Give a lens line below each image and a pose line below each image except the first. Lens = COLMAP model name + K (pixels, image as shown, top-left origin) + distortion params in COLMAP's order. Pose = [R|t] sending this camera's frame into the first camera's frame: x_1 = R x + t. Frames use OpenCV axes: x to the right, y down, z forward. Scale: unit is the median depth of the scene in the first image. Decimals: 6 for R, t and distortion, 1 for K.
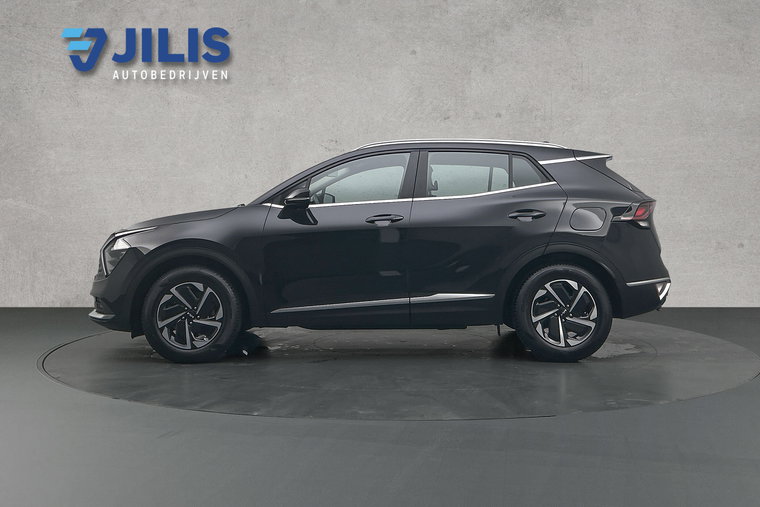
lens RADIAL K [[593.5, 0, 380.3], [0, 593.5, 254.2], [0, 0, 1]] dist [-0.007733, 0.001246]
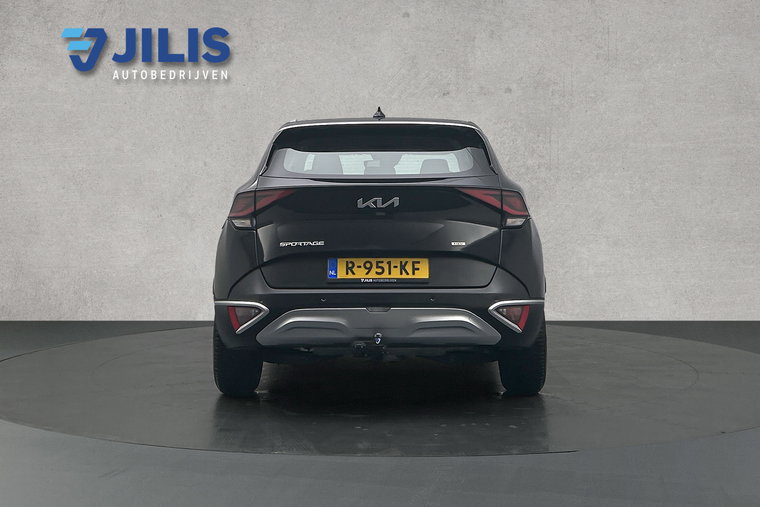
lens RADIAL K [[593.5, 0, 379.9], [0, 593.5, 253.1], [0, 0, 1]] dist [-0.007733, 0.001246]
pose [[1.000000, 0.000202, -0.000661, 0.019699], [-0.000203, 0.999999, -0.001653, -0.004255], [0.000661, 0.001653, 0.999998, 0.167729]]
